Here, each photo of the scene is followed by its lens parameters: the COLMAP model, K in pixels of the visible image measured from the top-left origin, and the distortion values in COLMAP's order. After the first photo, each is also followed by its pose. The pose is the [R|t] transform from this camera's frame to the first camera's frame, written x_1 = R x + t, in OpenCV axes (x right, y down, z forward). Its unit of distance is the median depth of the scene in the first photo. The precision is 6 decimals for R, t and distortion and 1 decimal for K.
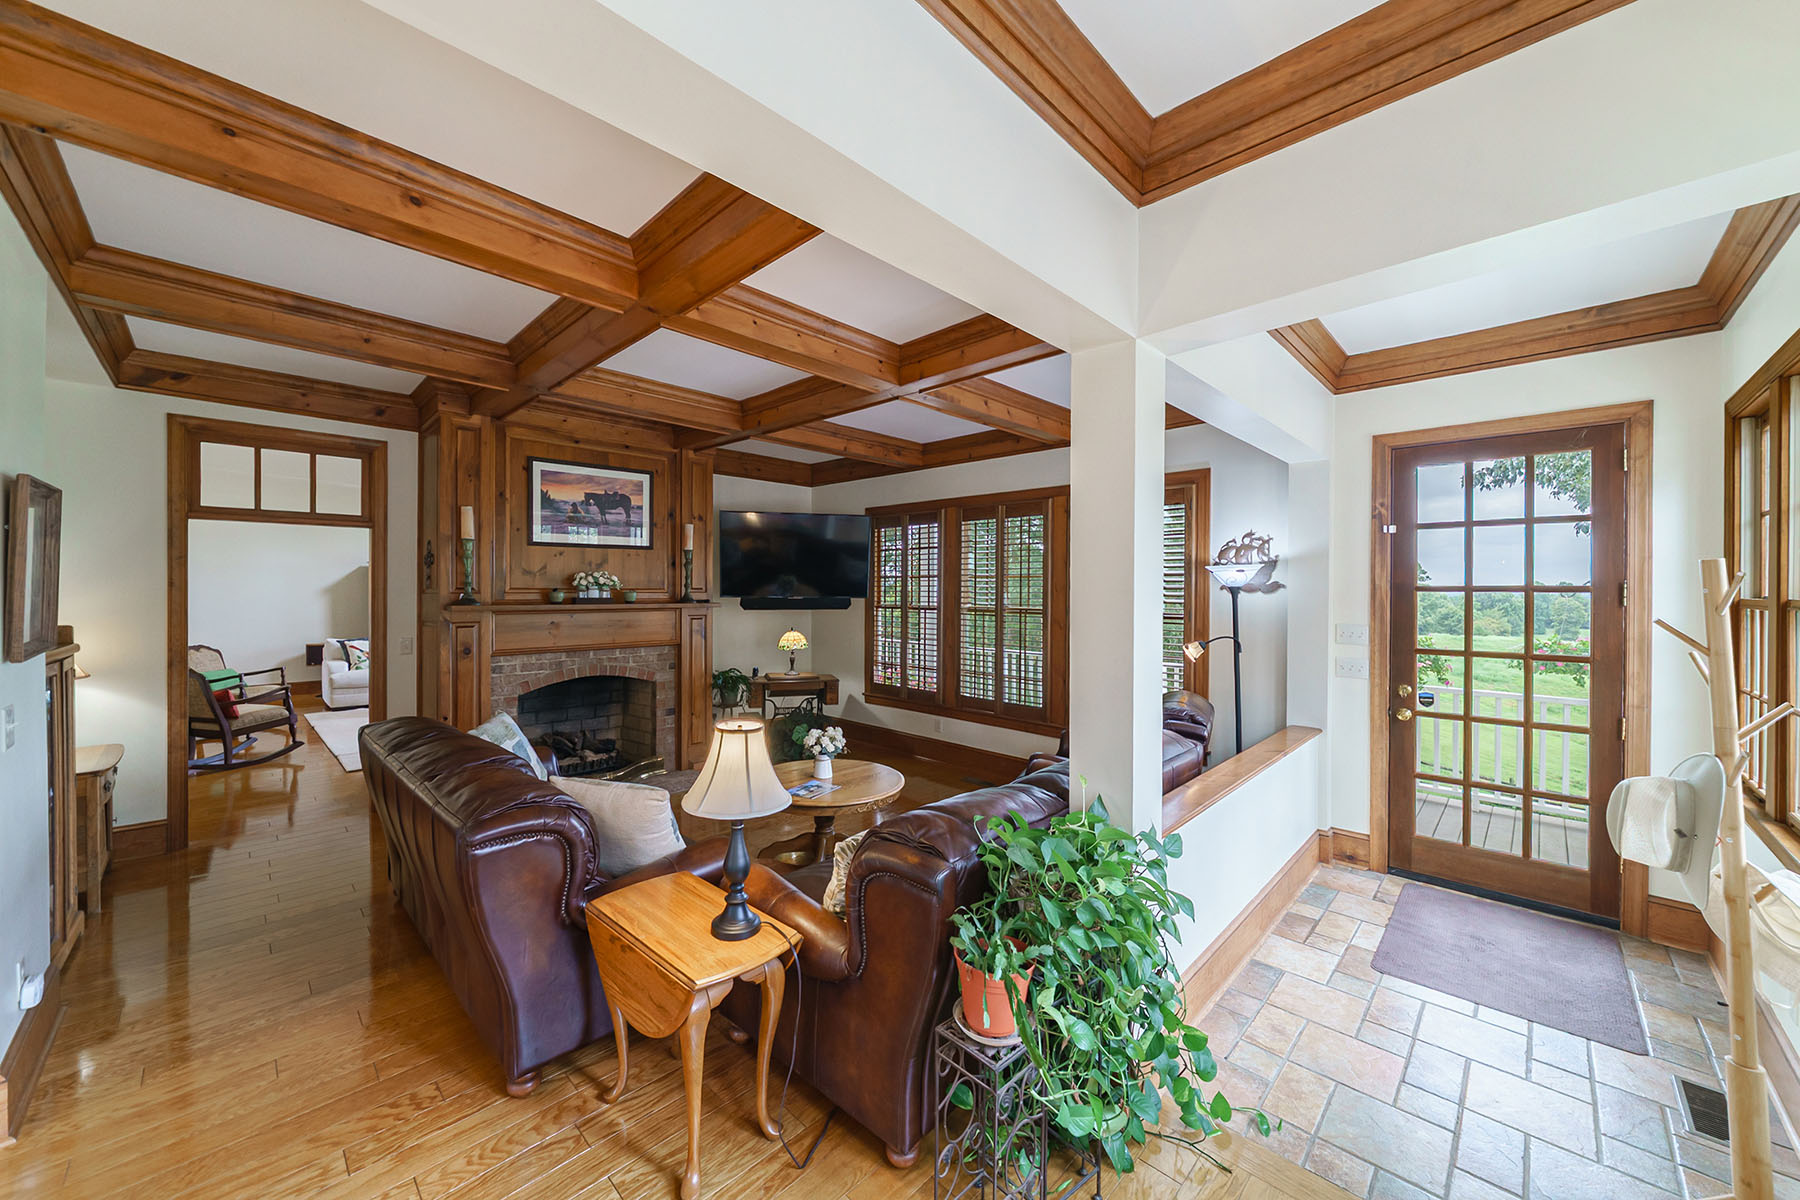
lens RADIAL K [[653.5, 0, 912.0], [0, 653.5, 597.0], [0, 0, 1]] dist [-0.004417, -0.000837]
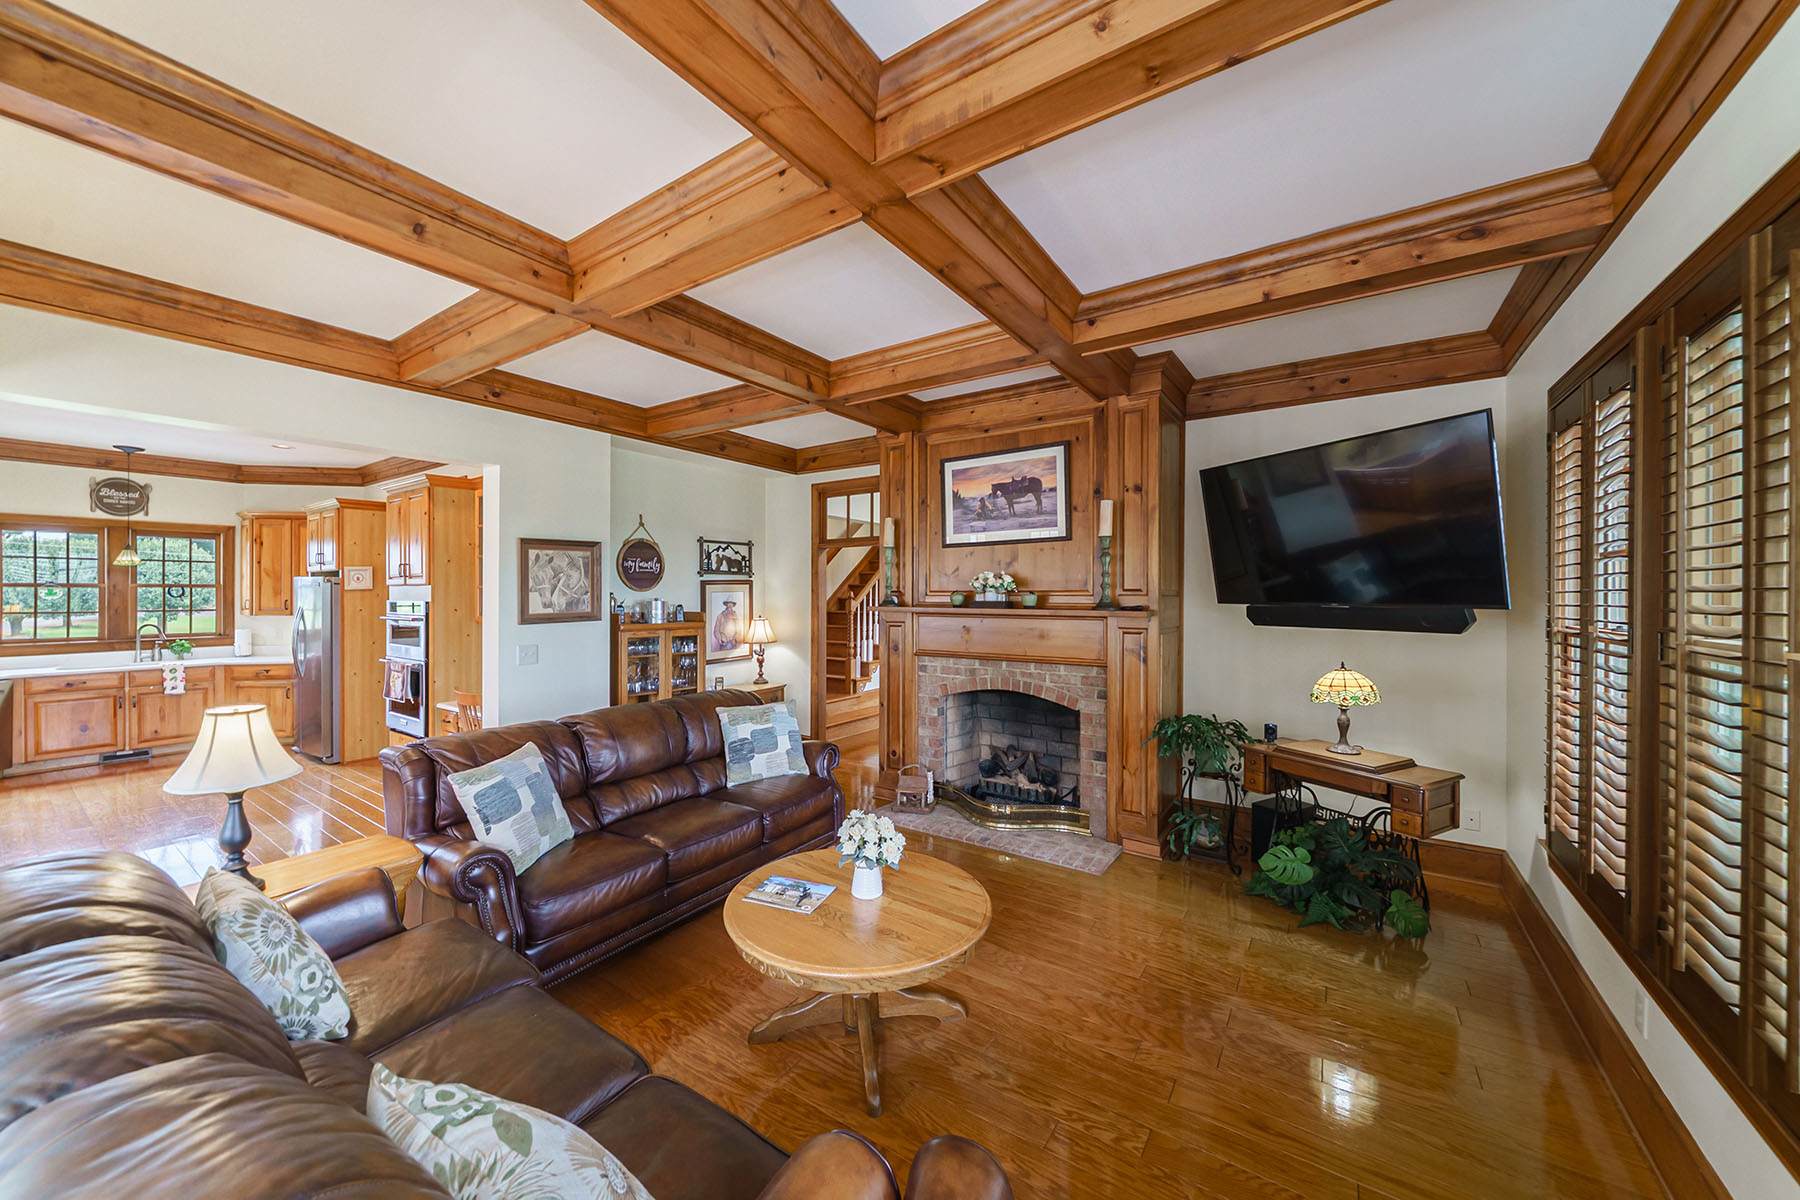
lens RADIAL K [[653.5, 0, 893.8], [0, 653.5, 595.3], [0, 0, 1]] dist [-0.004417, -0.000837]
pose [[0.150573, -0.002336, -0.988596, 0.355206], [-0.009683, 0.999946, -0.003838, -0.002204], [0.988551, 0.010151, 0.150542, 0.706230]]
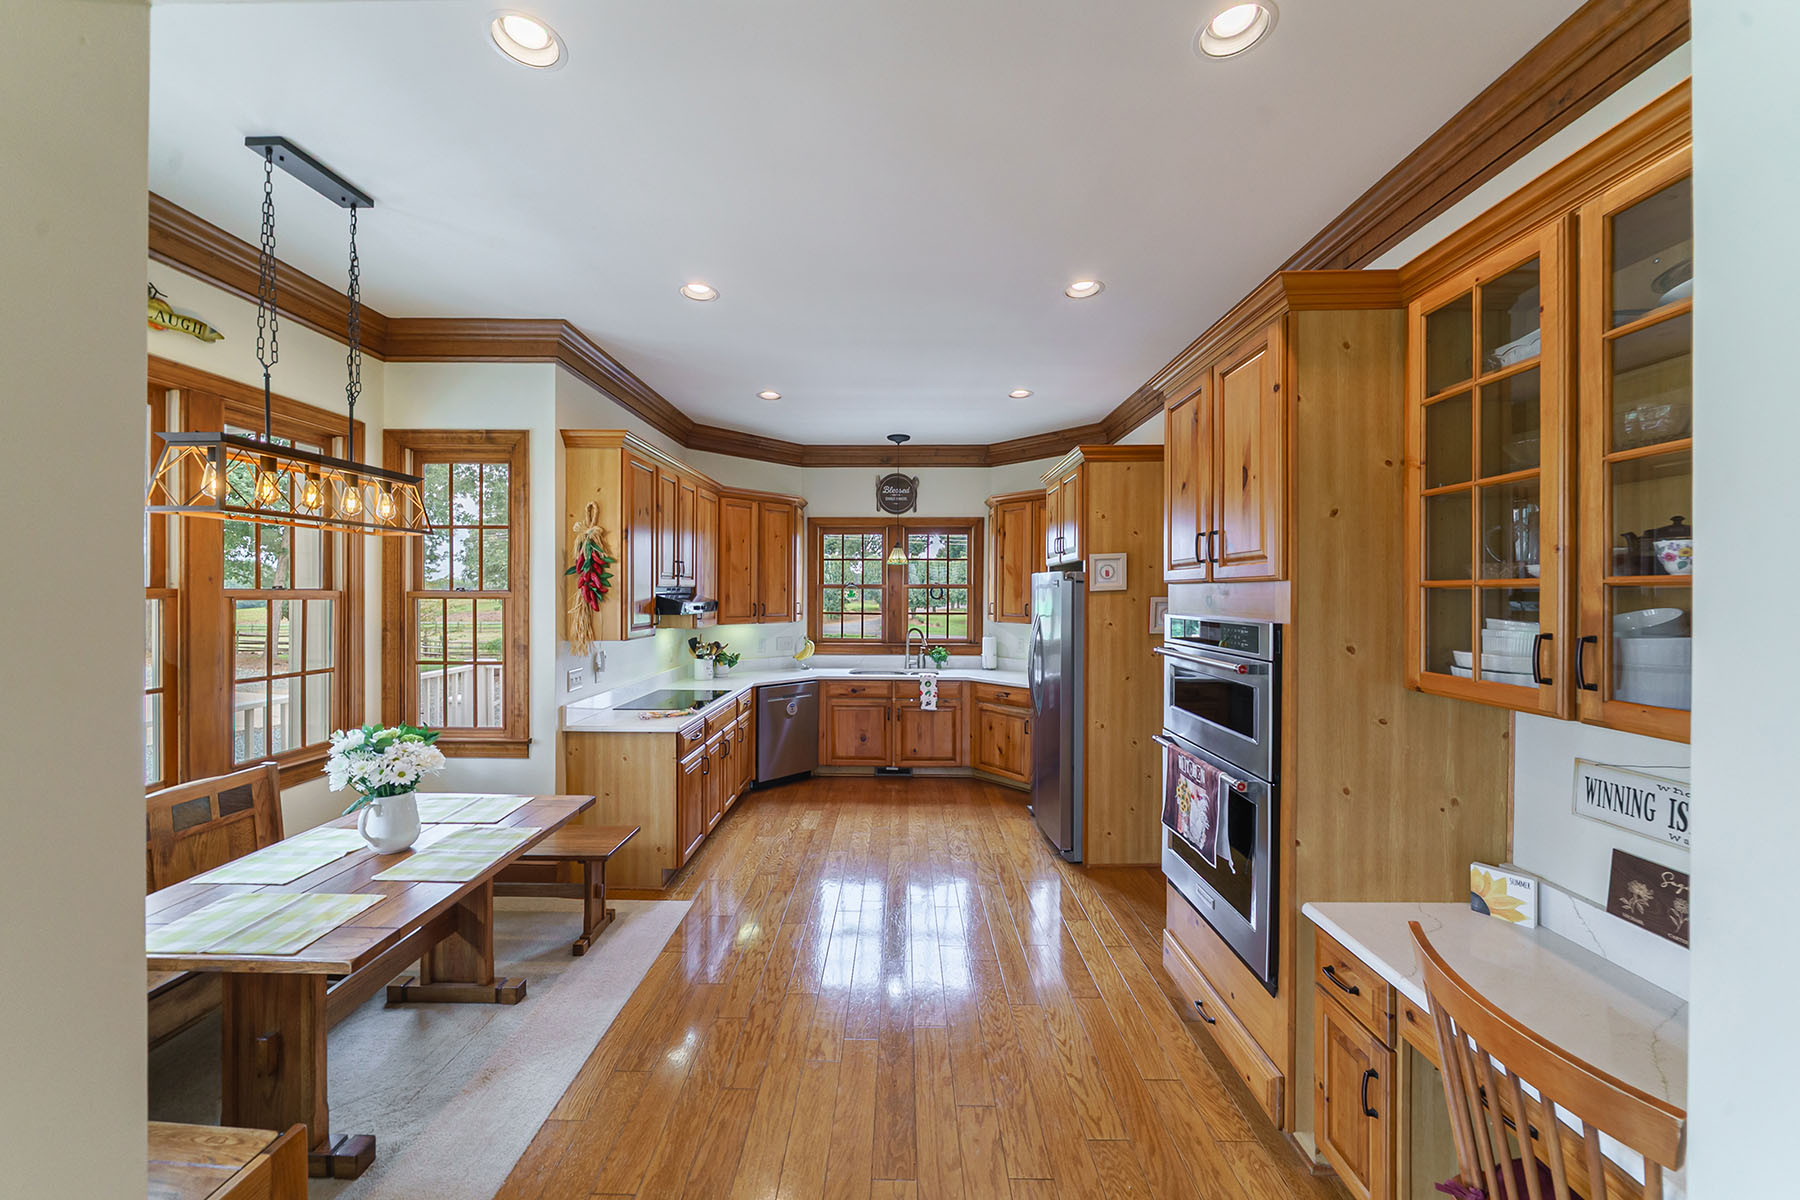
lens RADIAL K [[653.5, 0, 894.2], [0, 653.5, 593.5], [0, 0, 1]] dist [-0.004417, -0.000837]
pose [[-0.732535, -0.005930, -0.680703, 0.152980], [-0.013867, 0.999885, 0.006212, -0.003438], [0.680588, 0.013990, -0.732533, 0.577213]]
